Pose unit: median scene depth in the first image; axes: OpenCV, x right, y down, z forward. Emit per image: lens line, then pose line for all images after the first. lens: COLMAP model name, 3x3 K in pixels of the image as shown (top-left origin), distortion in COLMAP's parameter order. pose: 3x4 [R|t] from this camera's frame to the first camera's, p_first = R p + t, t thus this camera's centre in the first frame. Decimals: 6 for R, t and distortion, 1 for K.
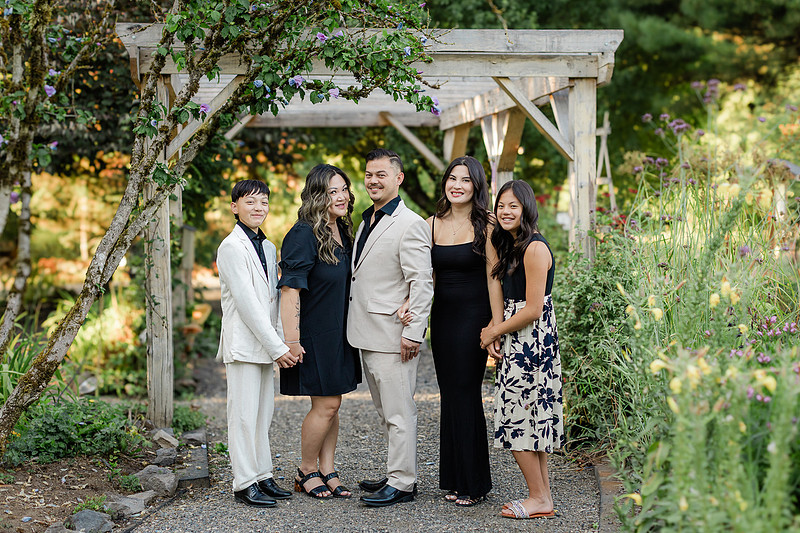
lens RADIAL K [[1136.7, 0, 400.0], [0, 1136.7, 266.5], [0, 0, 1]] dist [0.013077, -0.009779]
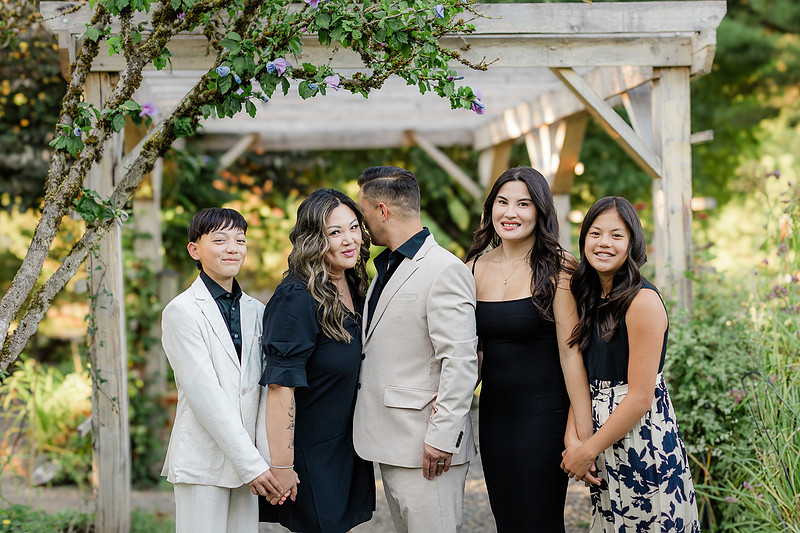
lens RADIAL K [[1136.7, 0, 400.0], [0, 1136.7, 266.5], [0, 0, 1]] dist [0.013077, -0.009779]
pose [[0.999519, -0.017985, -0.025282, -0.001457], [0.017269, 0.999452, -0.028226, -0.019622], [0.025776, 0.027776, 0.999282, 0.298140]]
